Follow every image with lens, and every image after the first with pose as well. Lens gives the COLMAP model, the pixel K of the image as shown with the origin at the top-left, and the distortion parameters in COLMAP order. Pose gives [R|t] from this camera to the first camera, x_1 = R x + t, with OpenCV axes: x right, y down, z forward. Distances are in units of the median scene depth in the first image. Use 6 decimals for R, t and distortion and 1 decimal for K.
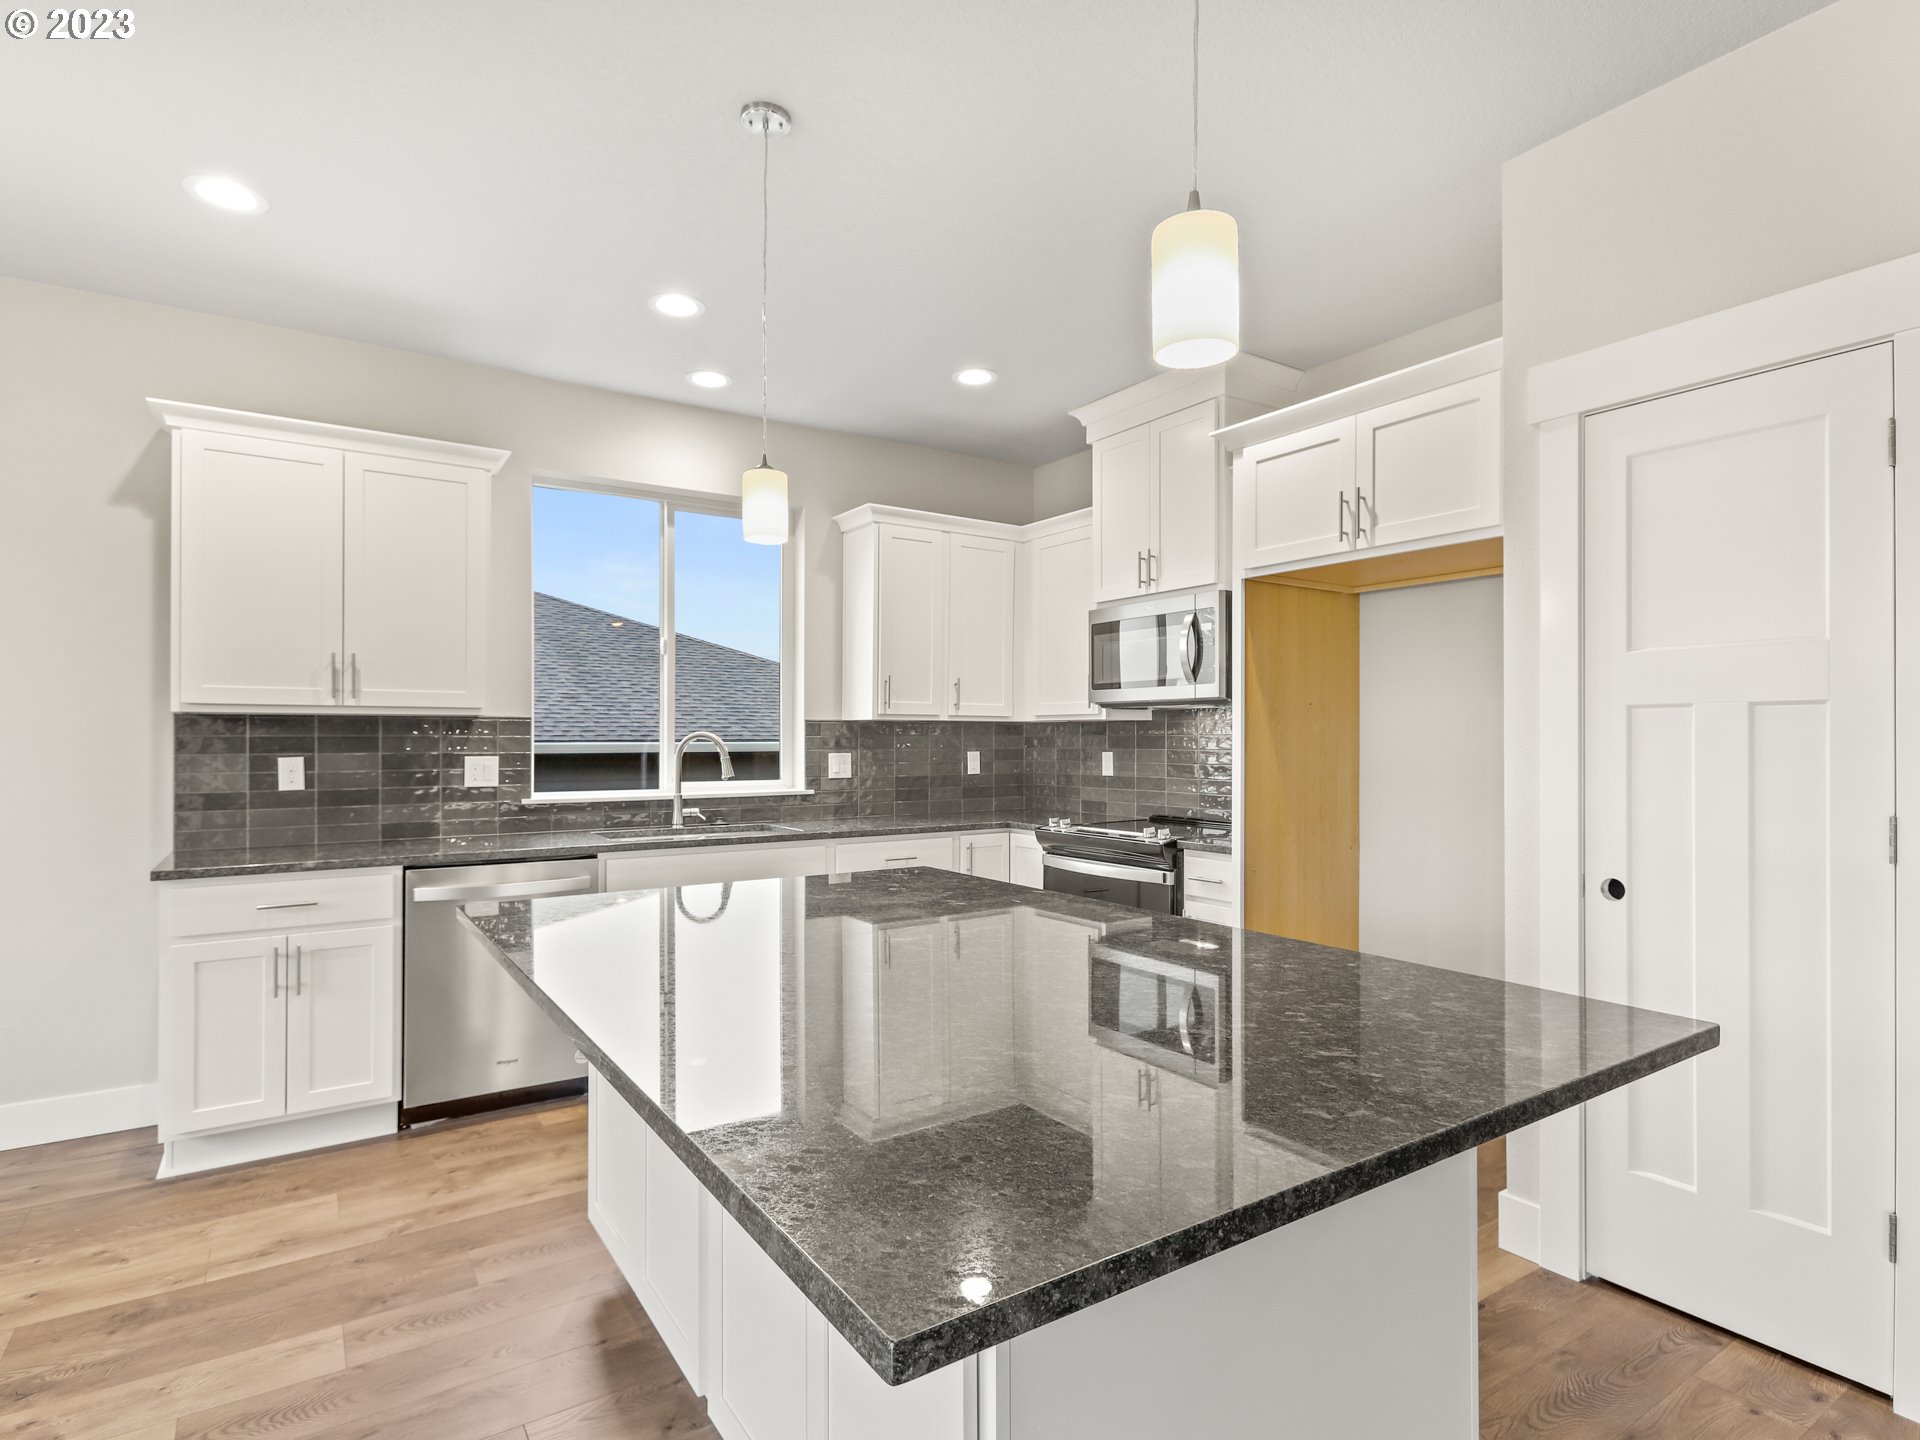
lens RADIAL K [[1011.0, 0, 968.1], [0, 1011.0, 737.0], [0, 0, 1]] dist [0.015884, -0.004687]
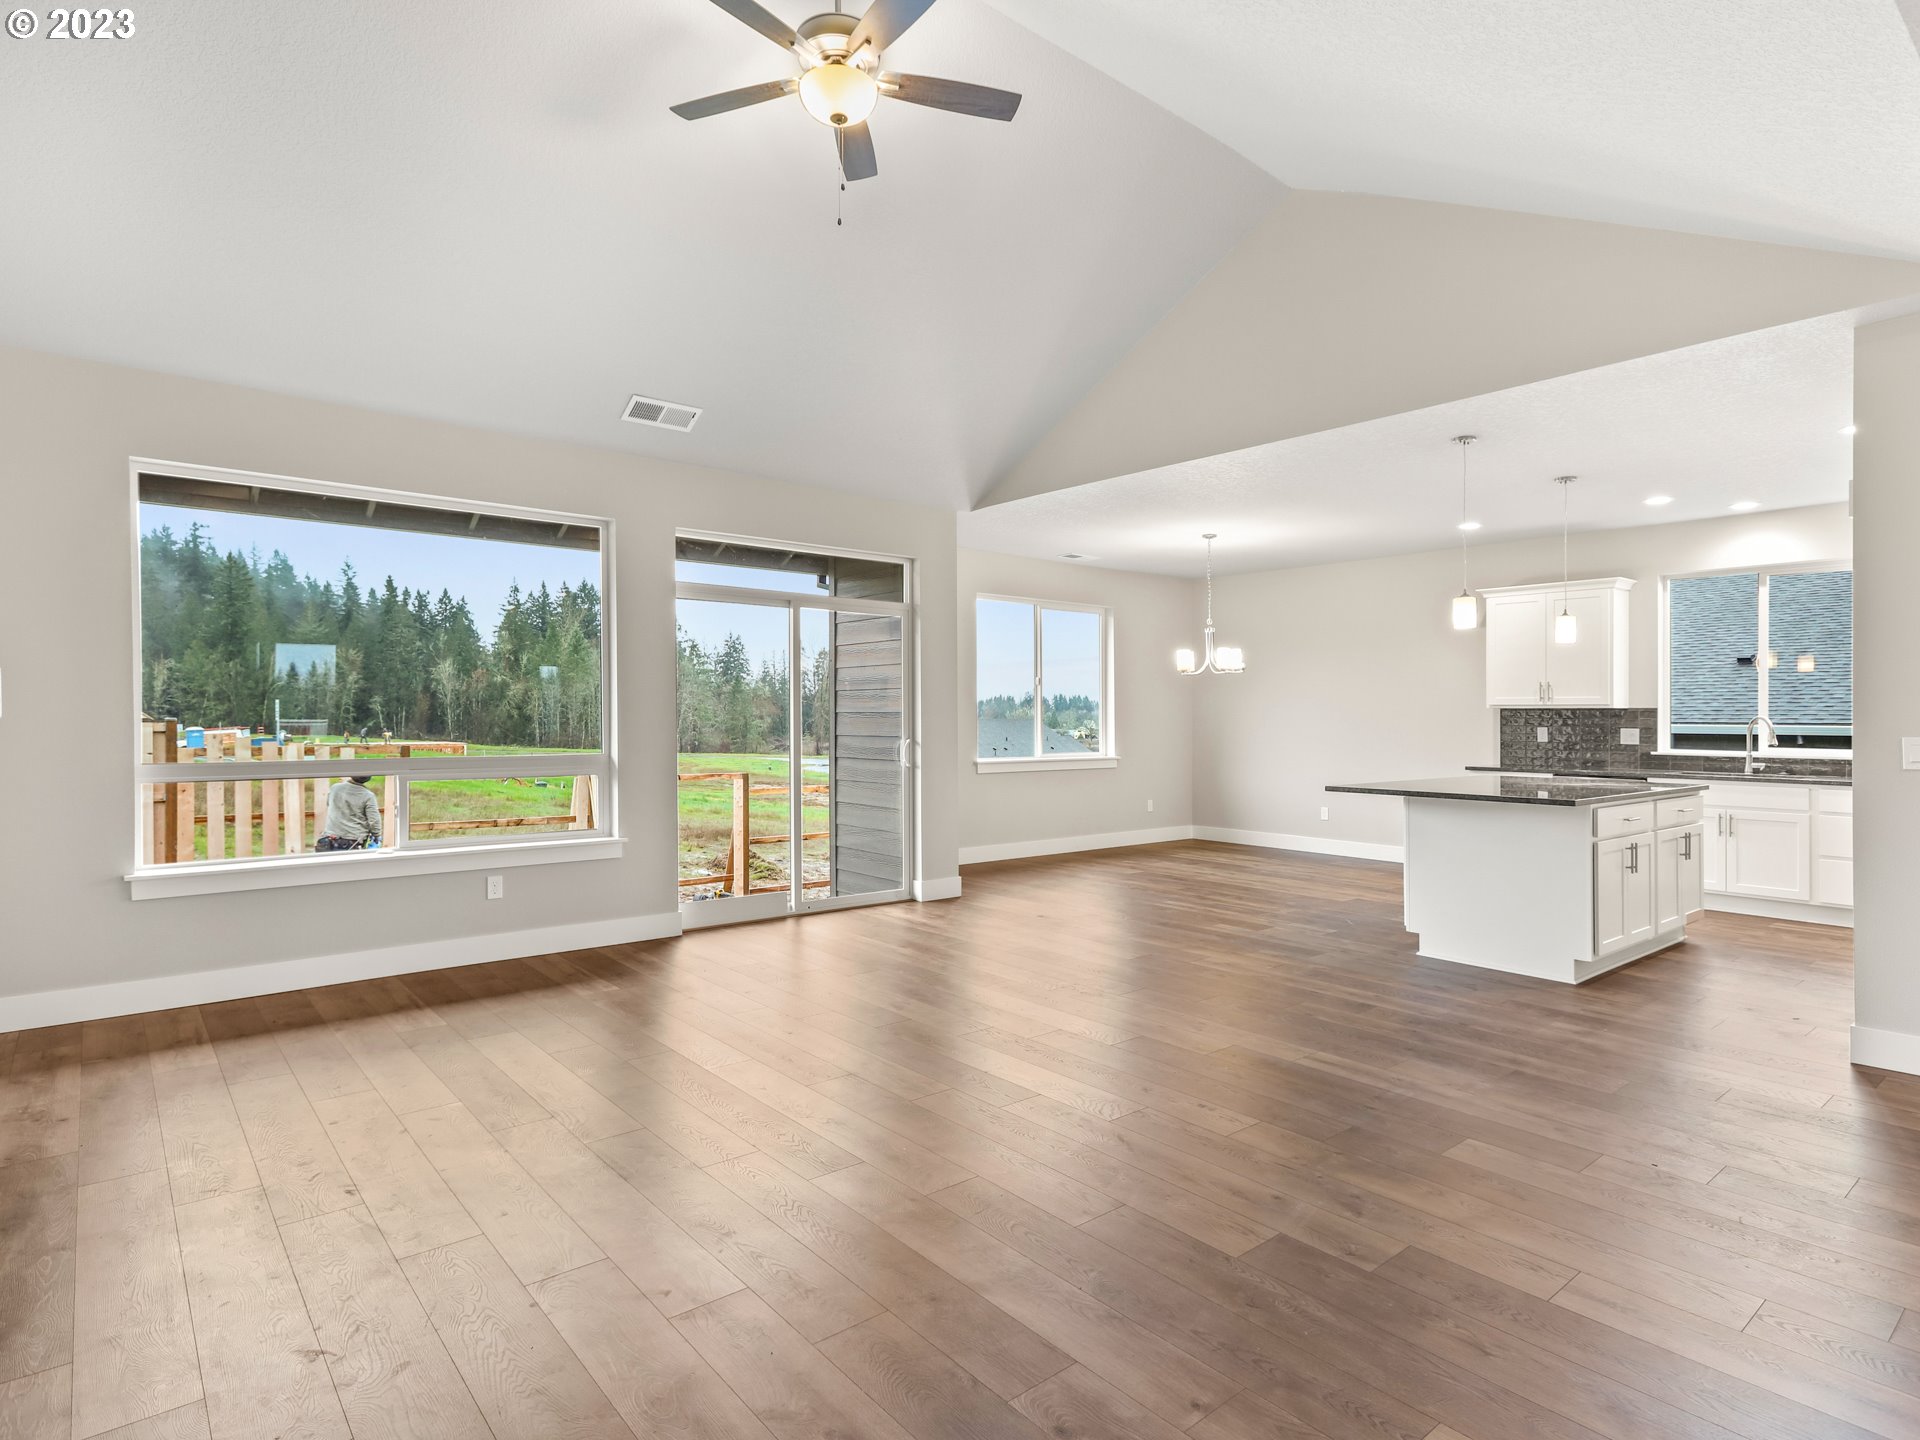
lens RADIAL K [[1011.0, 0, 963.4], [0, 1011.0, 731.8], [0, 0, 1]] dist [0.015884, -0.004687]
pose [[0.102011, 0.014421, -0.994679, 1.198514], [-0.003432, 0.999894, 0.014144, 0.000912], [0.994777, 0.001971, 0.102049, -0.433063]]
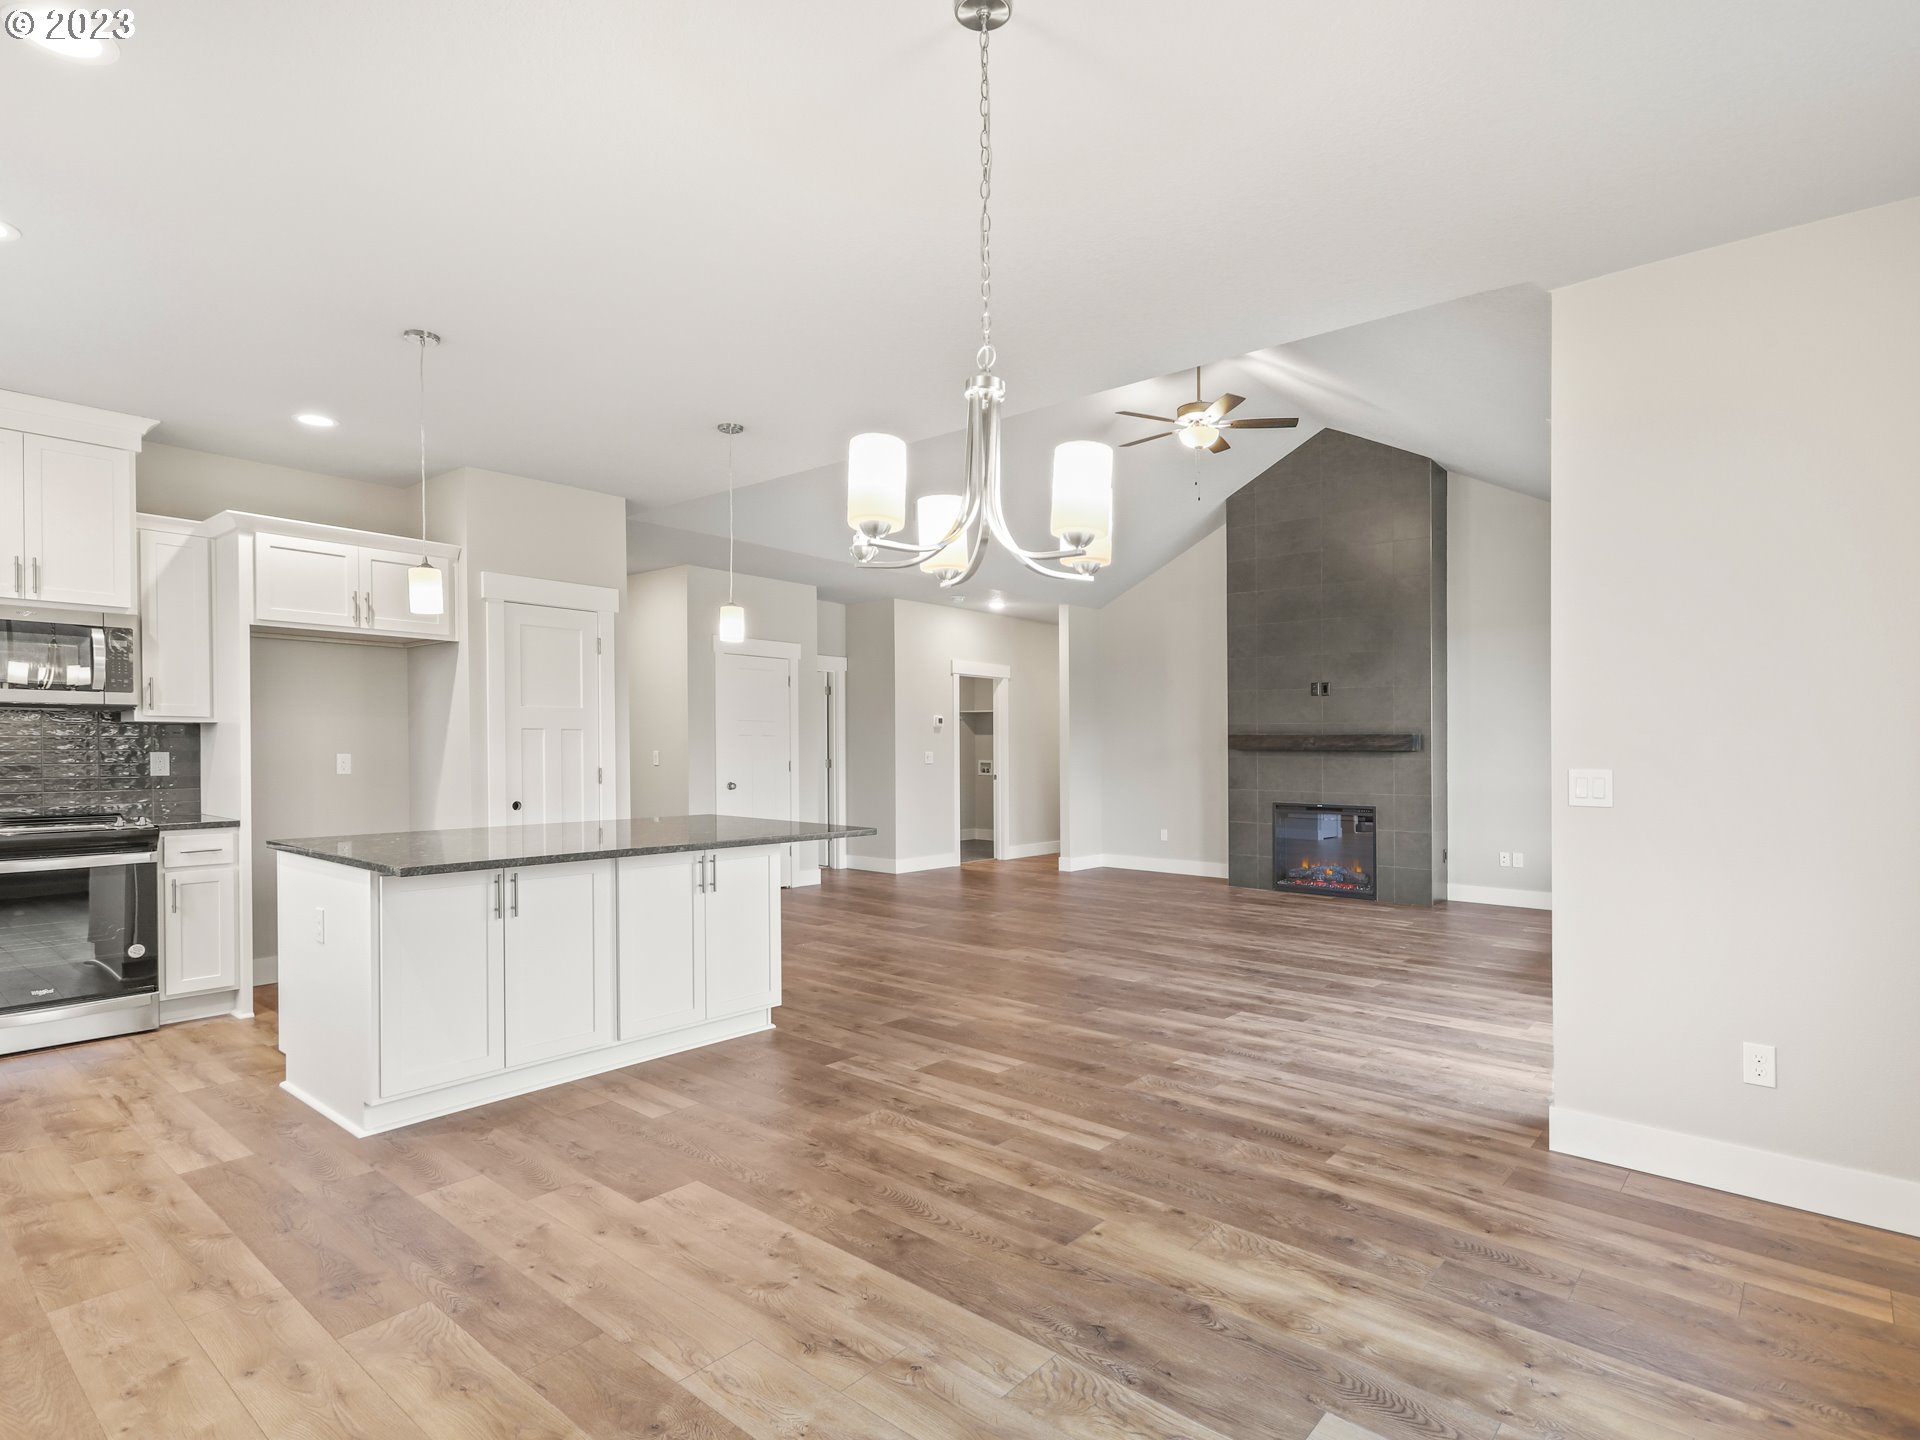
lens RADIAL K [[1011.0, 0, 959.6], [0, 1011.0, 736.9], [0, 0, 1]] dist [0.015884, -0.004687]
pose [[-0.269948, 0.008082, 0.962841, -1.018292], [-0.006811, 0.999924, -0.010303, 0.003593], [-0.962851, -0.009339, -0.269872, 0.346071]]
